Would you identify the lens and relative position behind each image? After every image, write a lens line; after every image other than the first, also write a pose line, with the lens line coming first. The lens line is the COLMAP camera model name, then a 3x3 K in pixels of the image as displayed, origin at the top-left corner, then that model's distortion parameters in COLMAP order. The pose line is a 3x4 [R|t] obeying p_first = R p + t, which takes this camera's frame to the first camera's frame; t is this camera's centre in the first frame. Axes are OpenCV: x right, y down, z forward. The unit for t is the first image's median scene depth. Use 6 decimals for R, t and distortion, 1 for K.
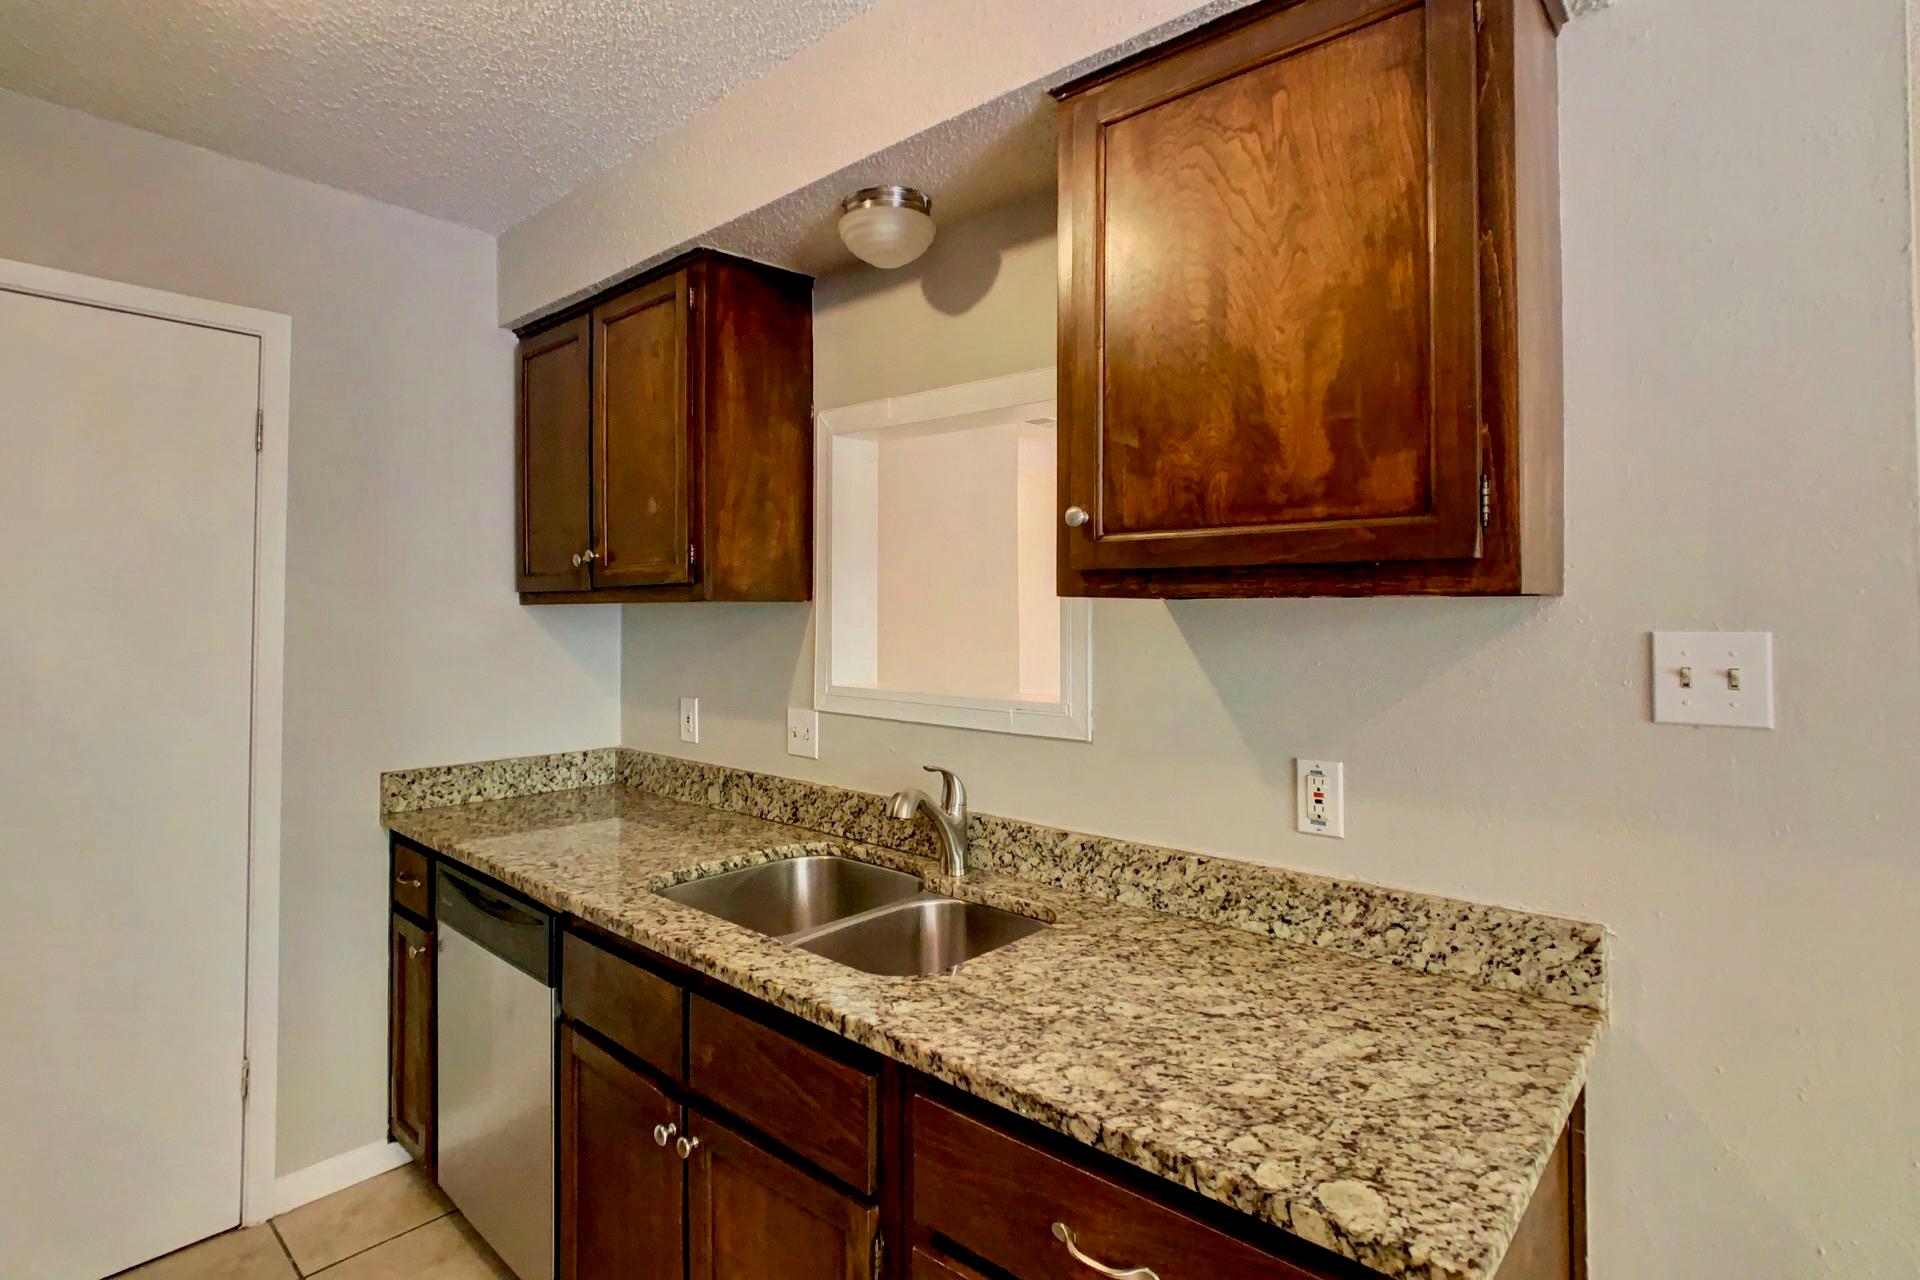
lens RADIAL K [[923.0, 0, 965.1], [0, 923.0, 594.4], [0, 0, 1]] dist [-0.024556, -0.000100]
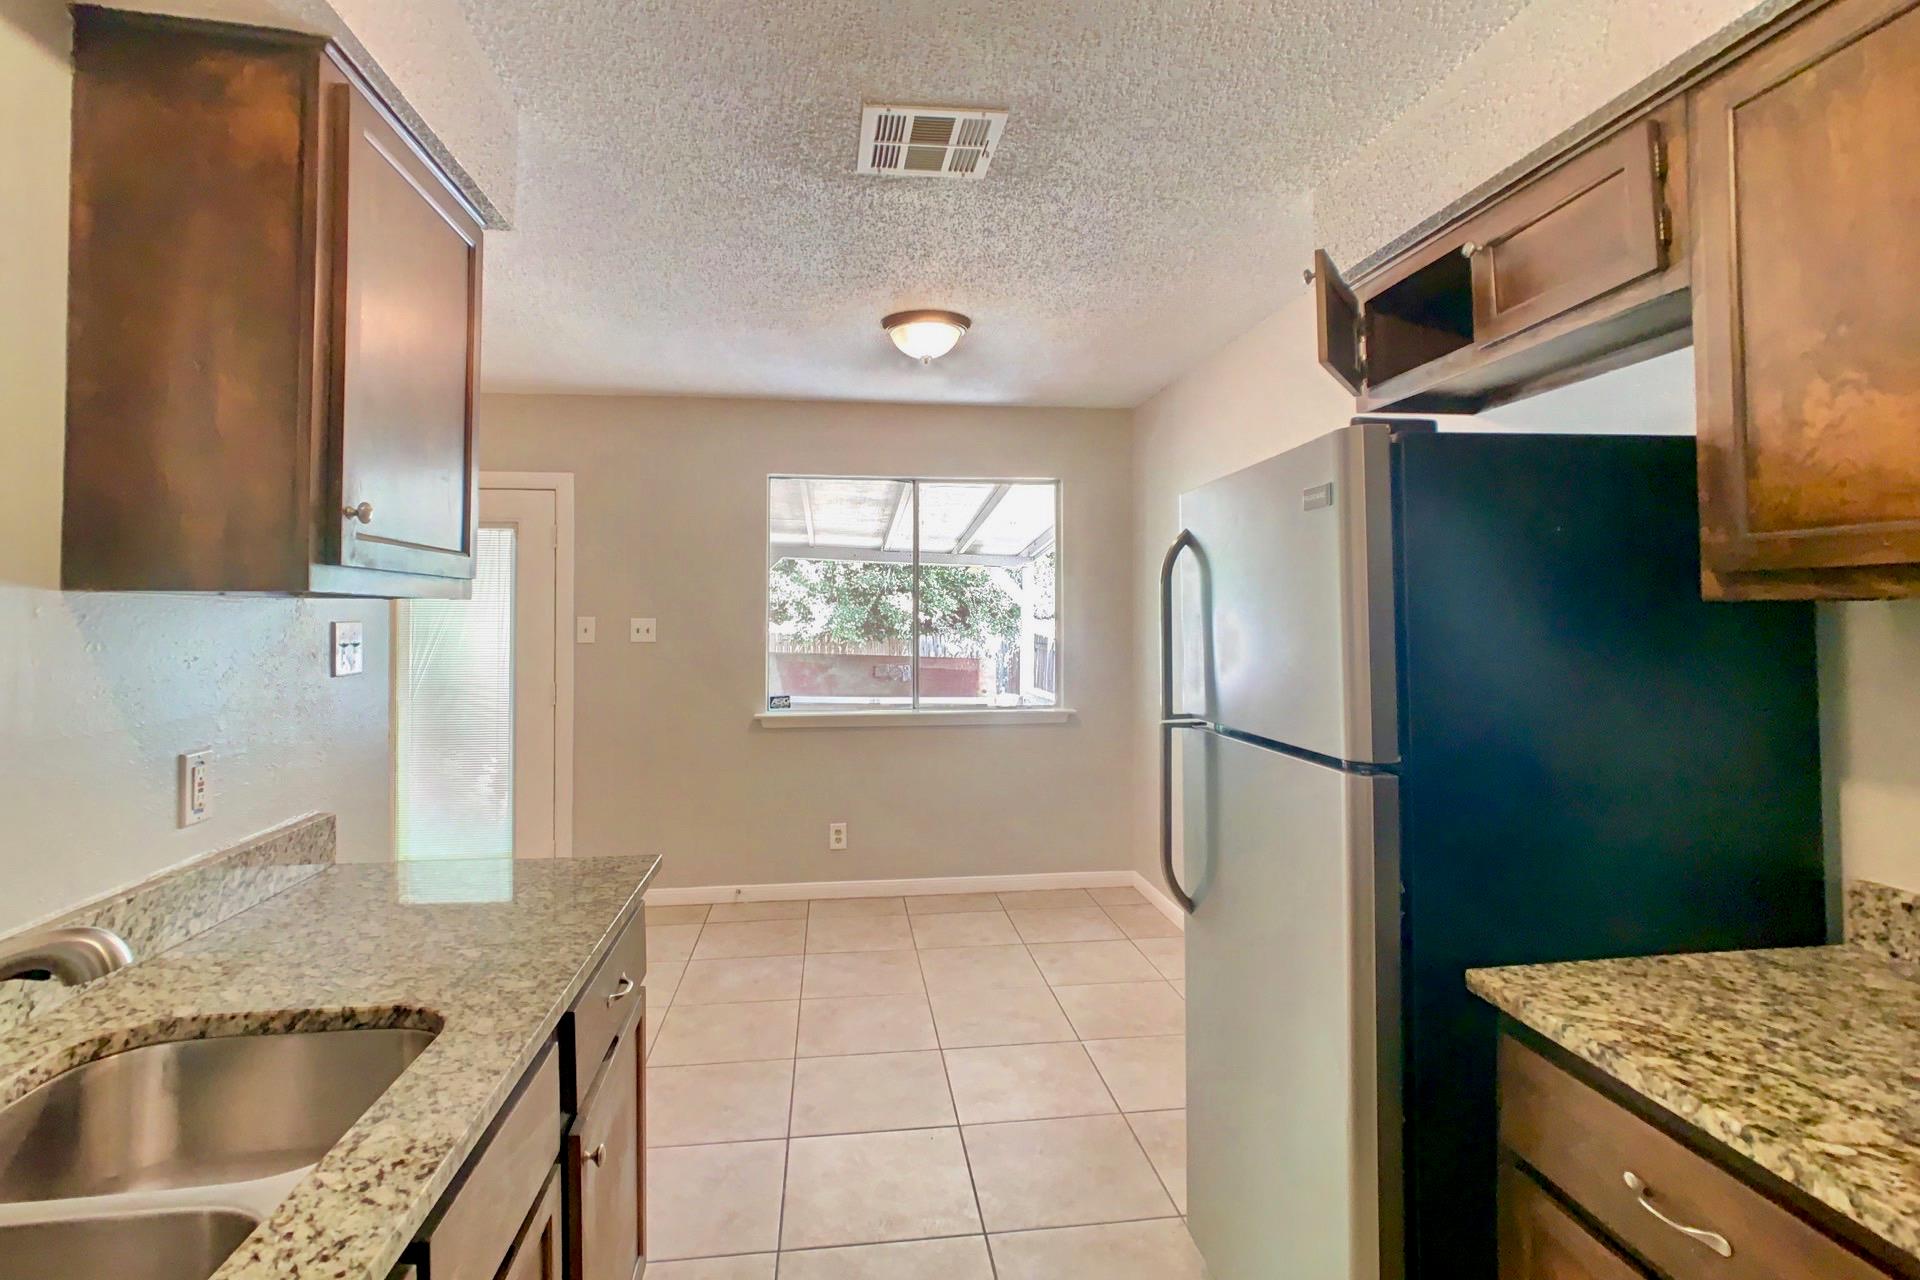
lens RADIAL K [[948.5, 0, 956.8], [0, 948.5, 598.5], [0, 0, 1]] dist [0.037069, 0.000267]
pose [[-0.752043, 0.012683, 0.658993, -0.870256], [-0.009026, 0.999523, -0.029537, 0.030419], [-0.659053, -0.028161, -0.751569, 1.124369]]
